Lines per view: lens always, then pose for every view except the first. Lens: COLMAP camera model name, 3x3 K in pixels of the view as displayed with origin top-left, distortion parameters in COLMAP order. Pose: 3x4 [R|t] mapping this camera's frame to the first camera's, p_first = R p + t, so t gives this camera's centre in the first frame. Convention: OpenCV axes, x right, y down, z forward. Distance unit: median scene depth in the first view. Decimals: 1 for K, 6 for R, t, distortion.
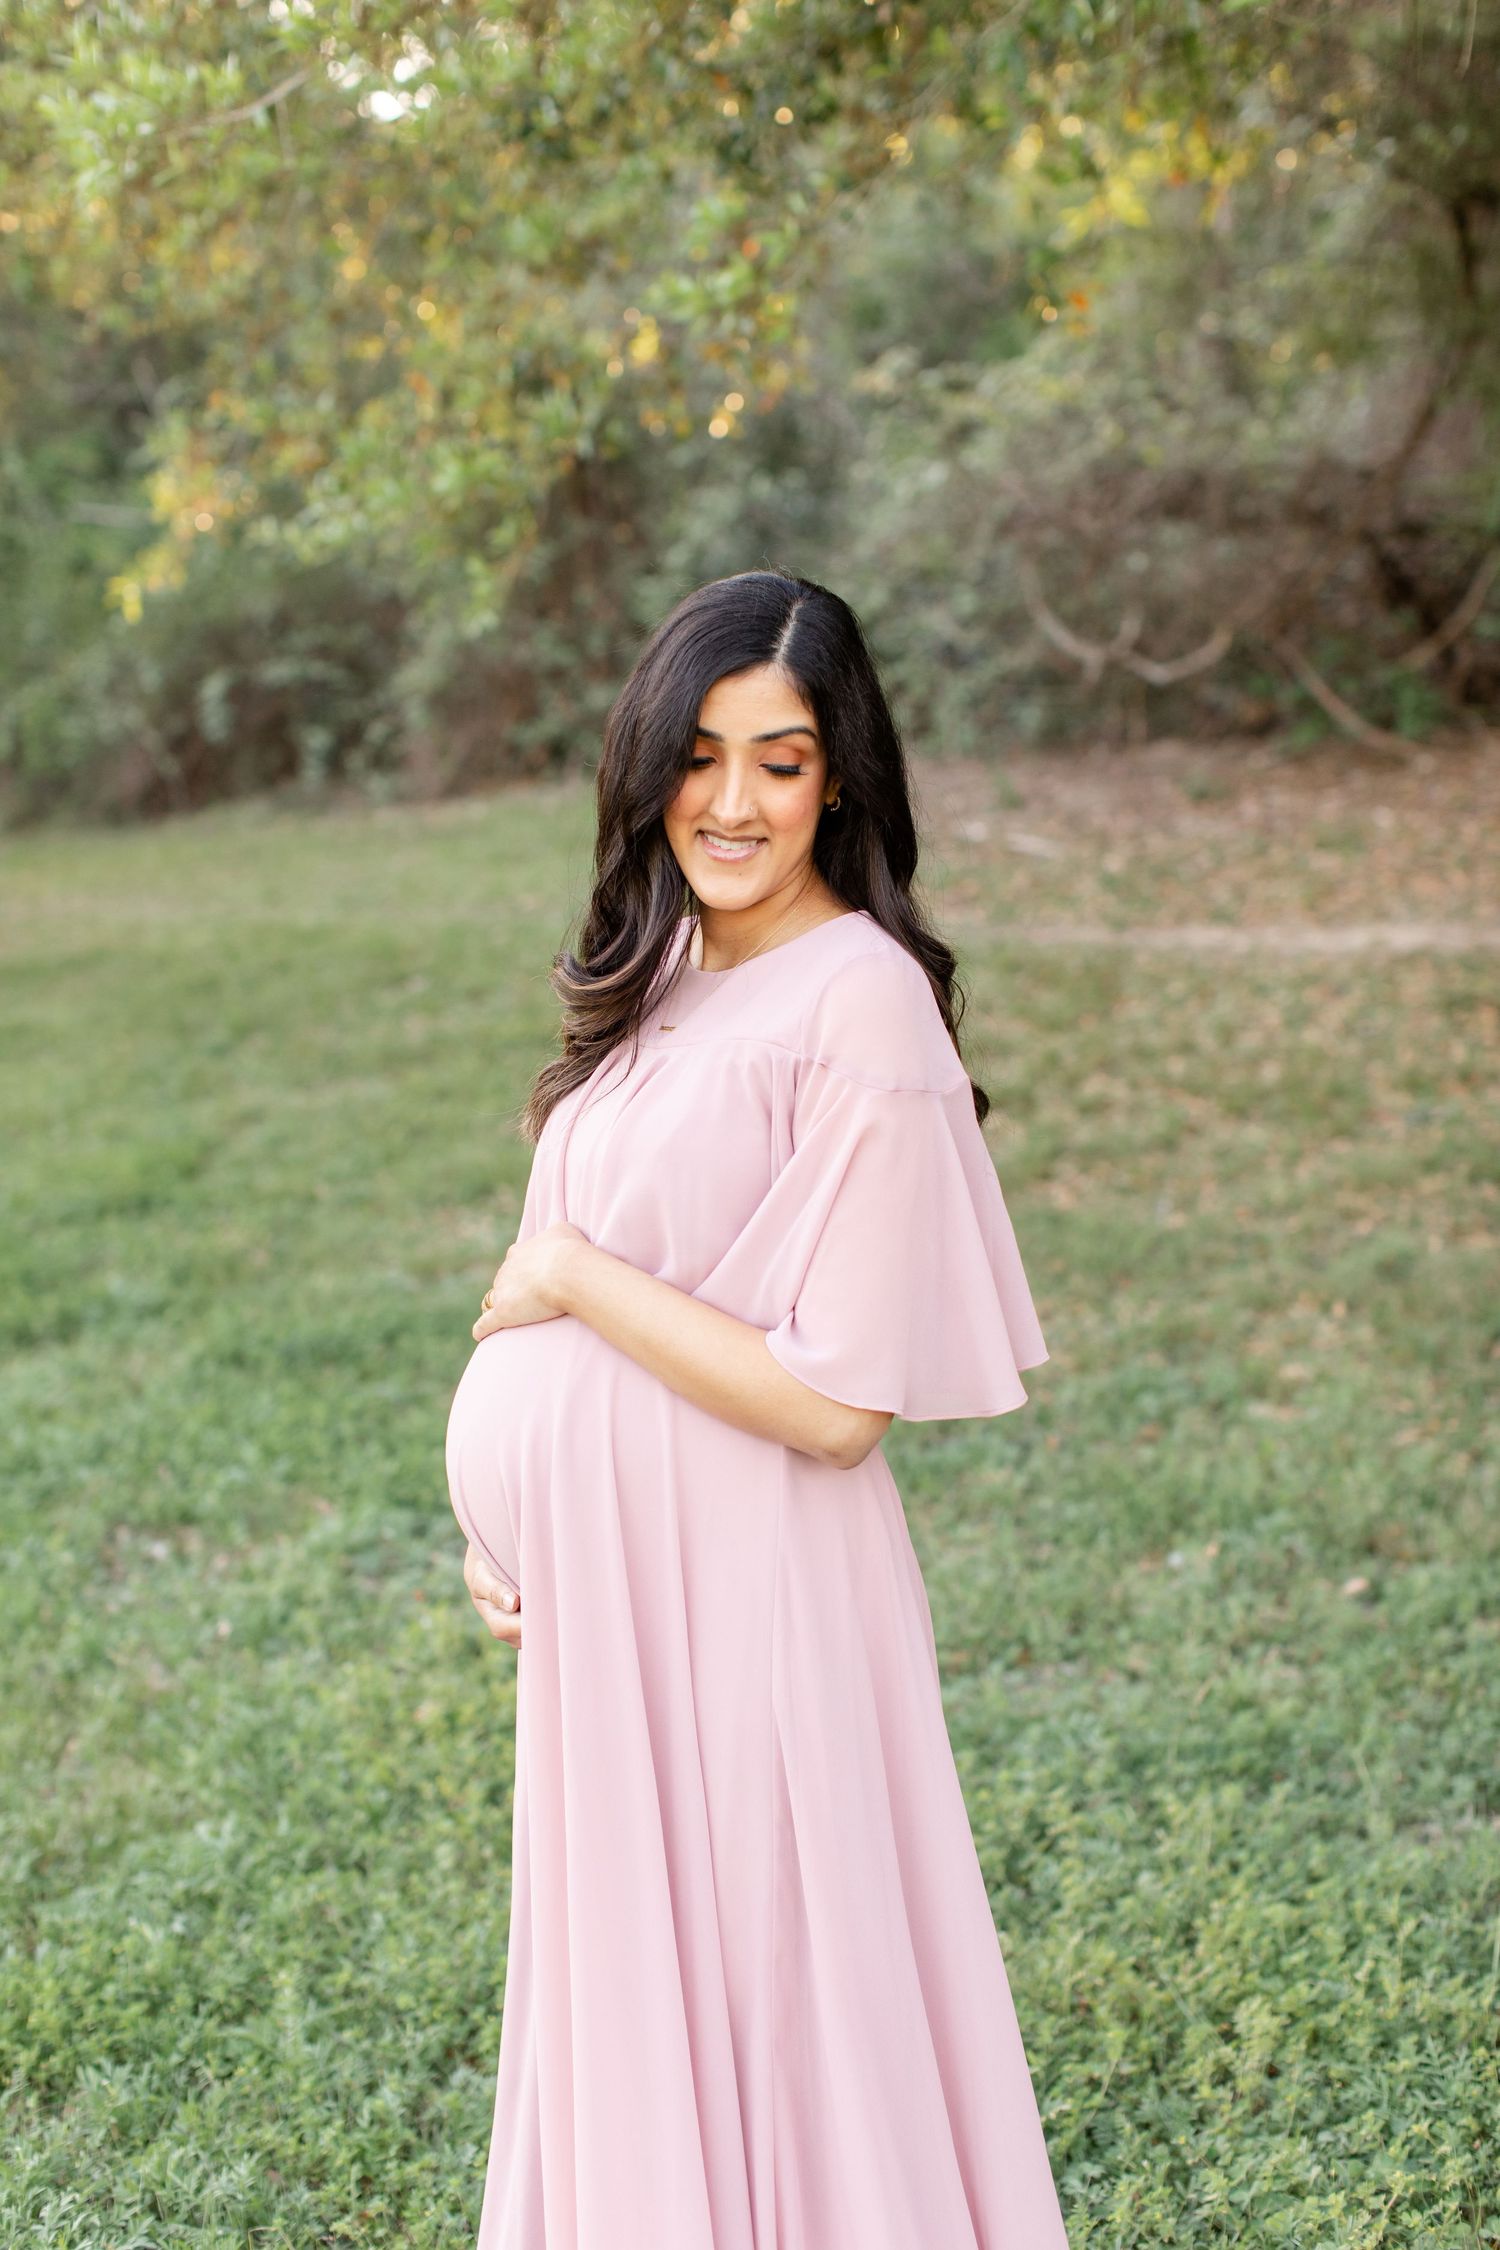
lens RADIAL K [[3250.9, 0, 740.2], [0, 3250.9, 1118.7], [0, 0, 1]] dist [0.046414, -0.081704]
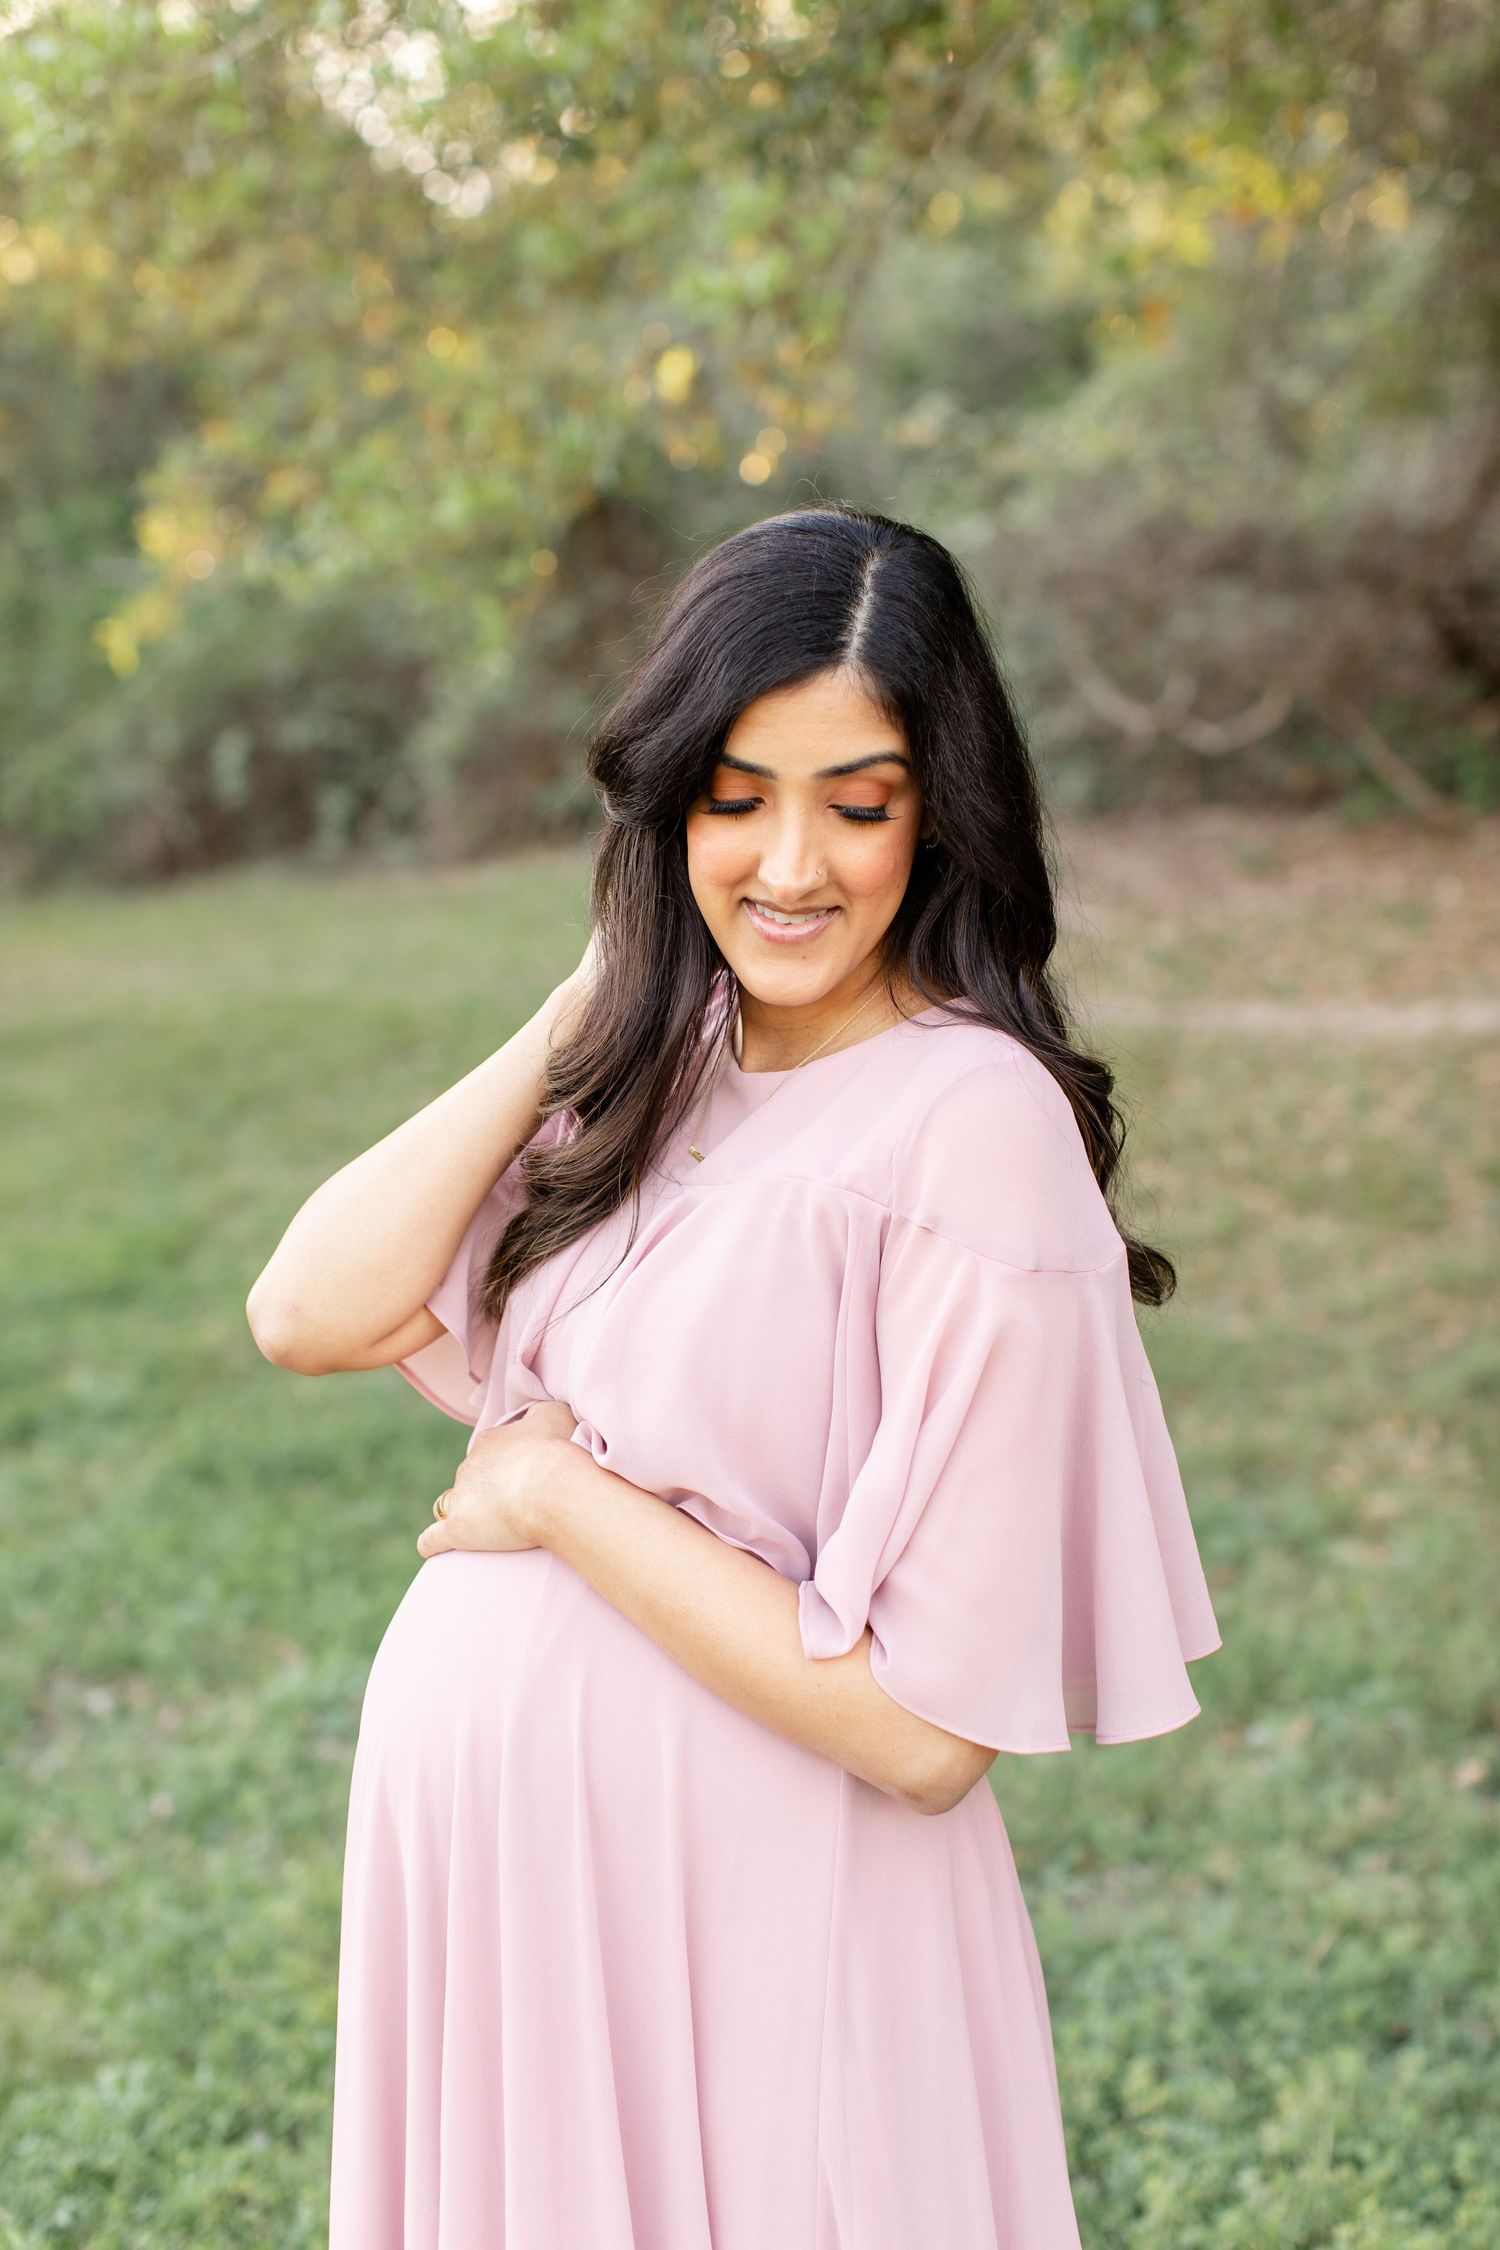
lens RADIAL K [[3250.9, 0, 740.2], [0, 3250.9, 1118.7], [0, 0, 1]] dist [0.046414, -0.081704]
pose [[0.999911, 0.009833, -0.009026, 0.000773], [-0.010032, 0.999702, -0.022246, -0.004070], [0.008804, 0.022335, 0.999712, 0.063509]]
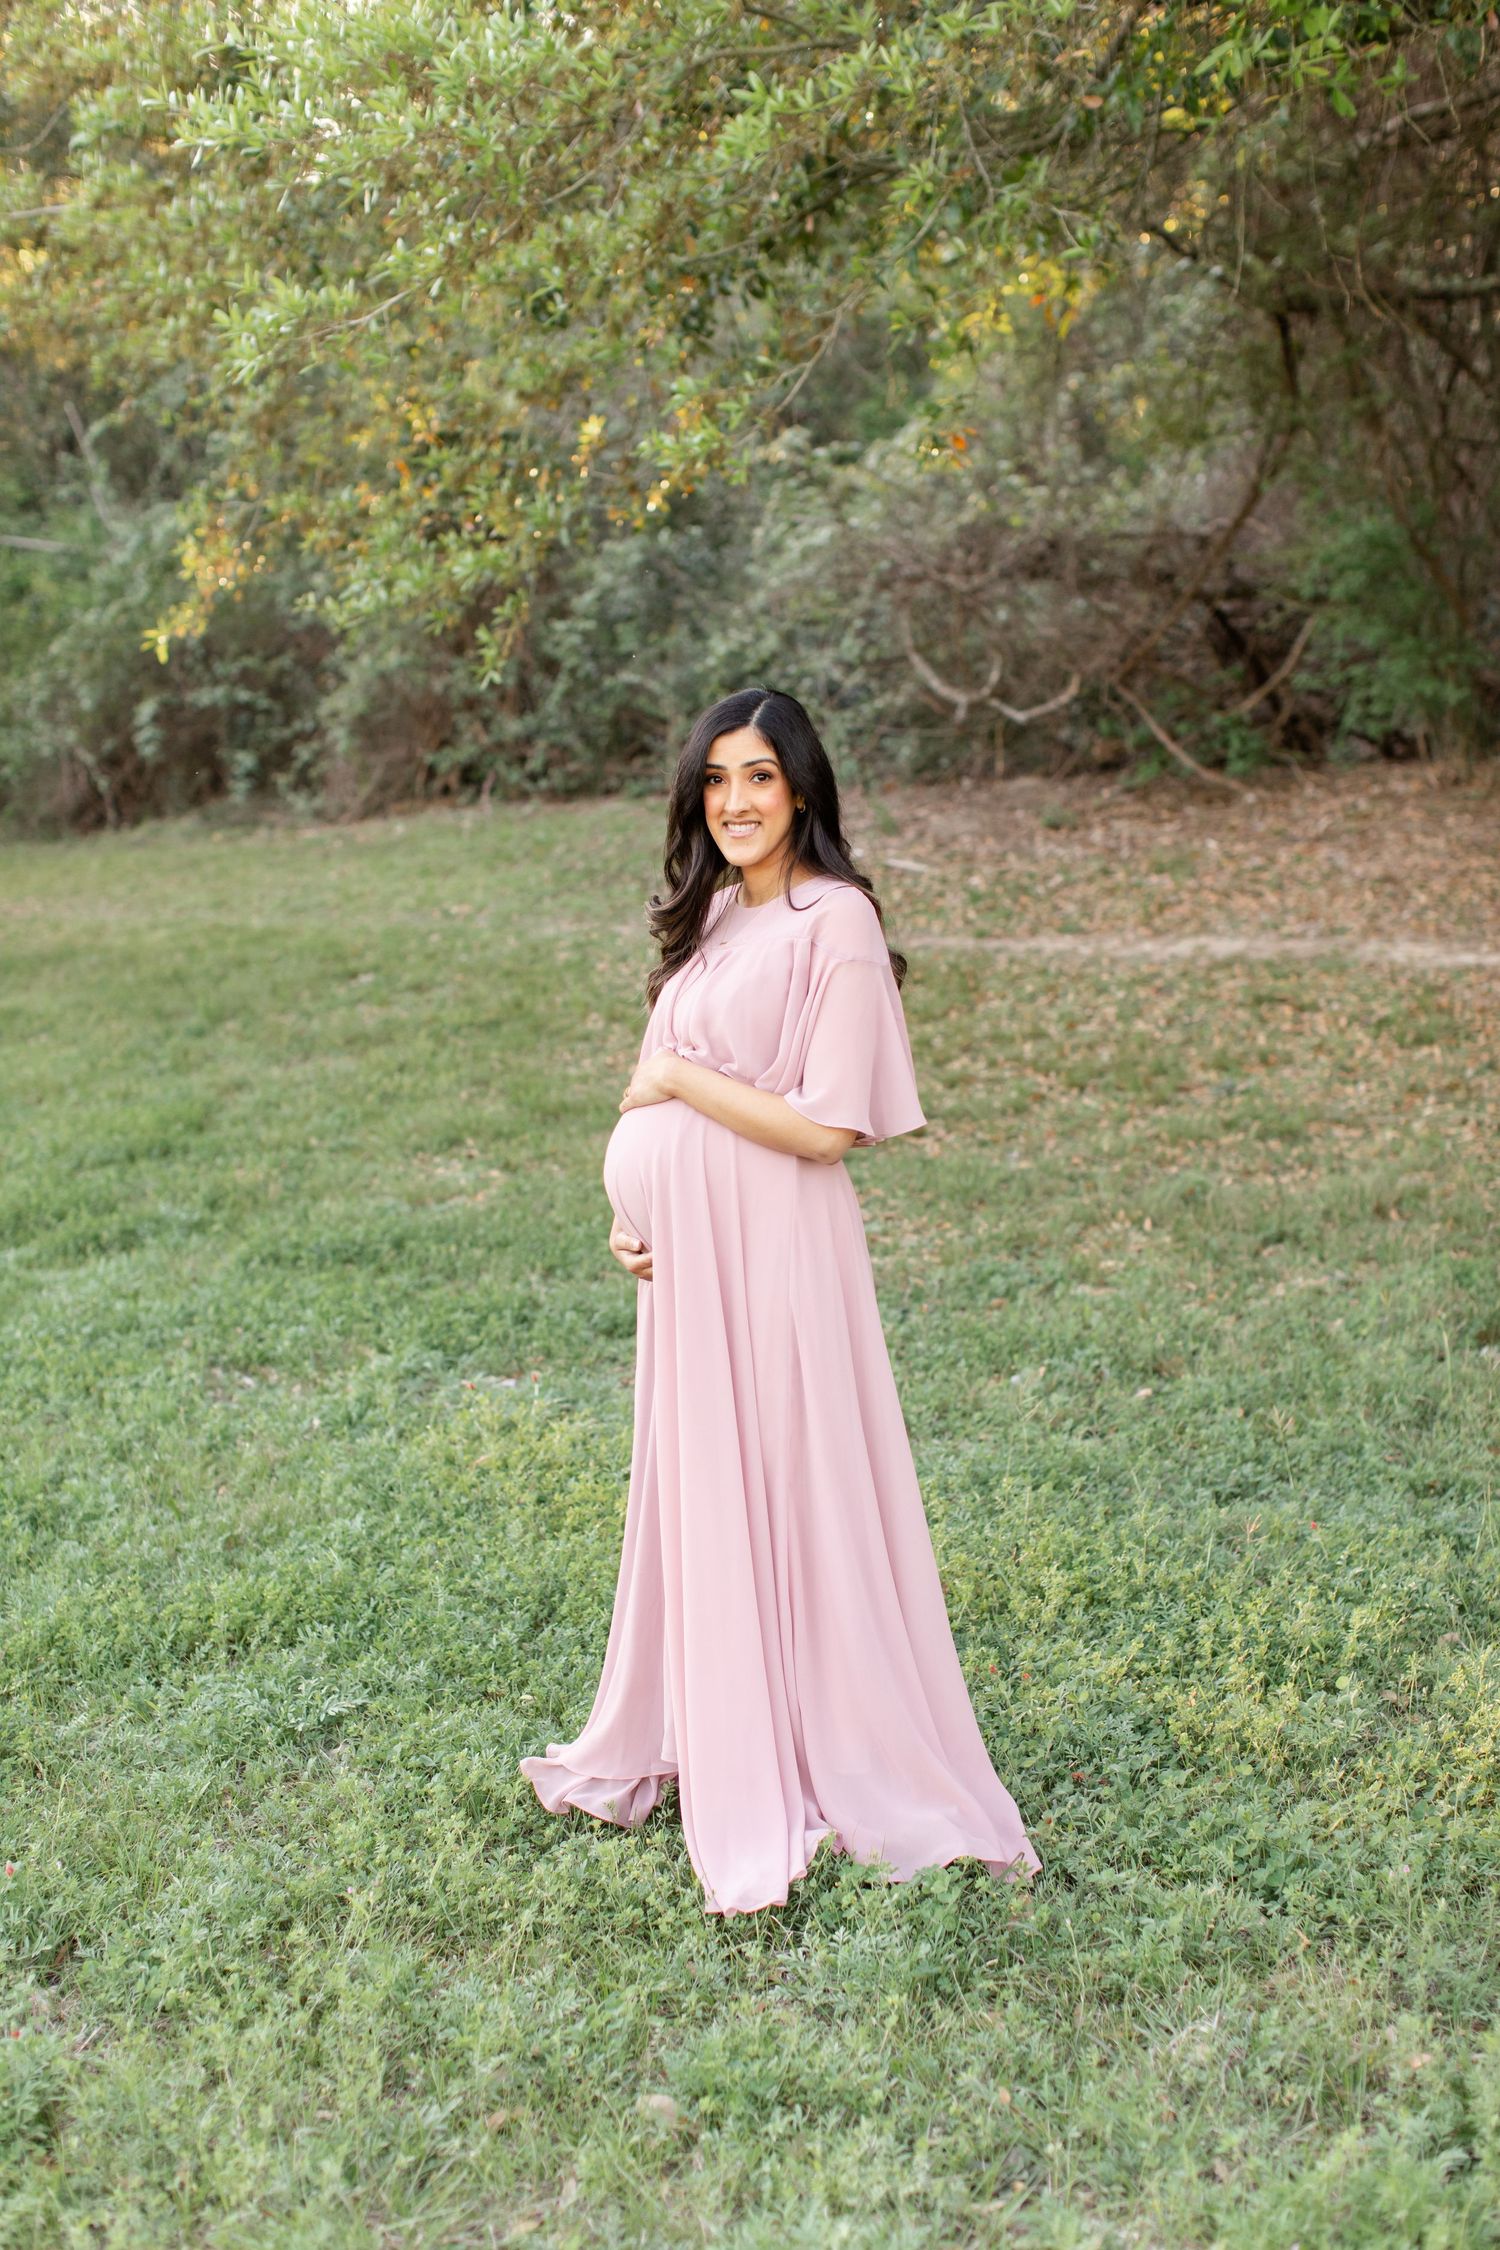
lens RADIAL K [[3268.7, 0, 750.0], [0, 3268.7, 1125.0], [0, 0, 1]] dist [0.045540, -0.004638]
pose [[0.998938, 0.010696, 0.044810, -0.019184], [-0.010416, 0.999925, -0.006497, 0.018885], [-0.044876, 0.006023, 0.998974, -0.176152]]
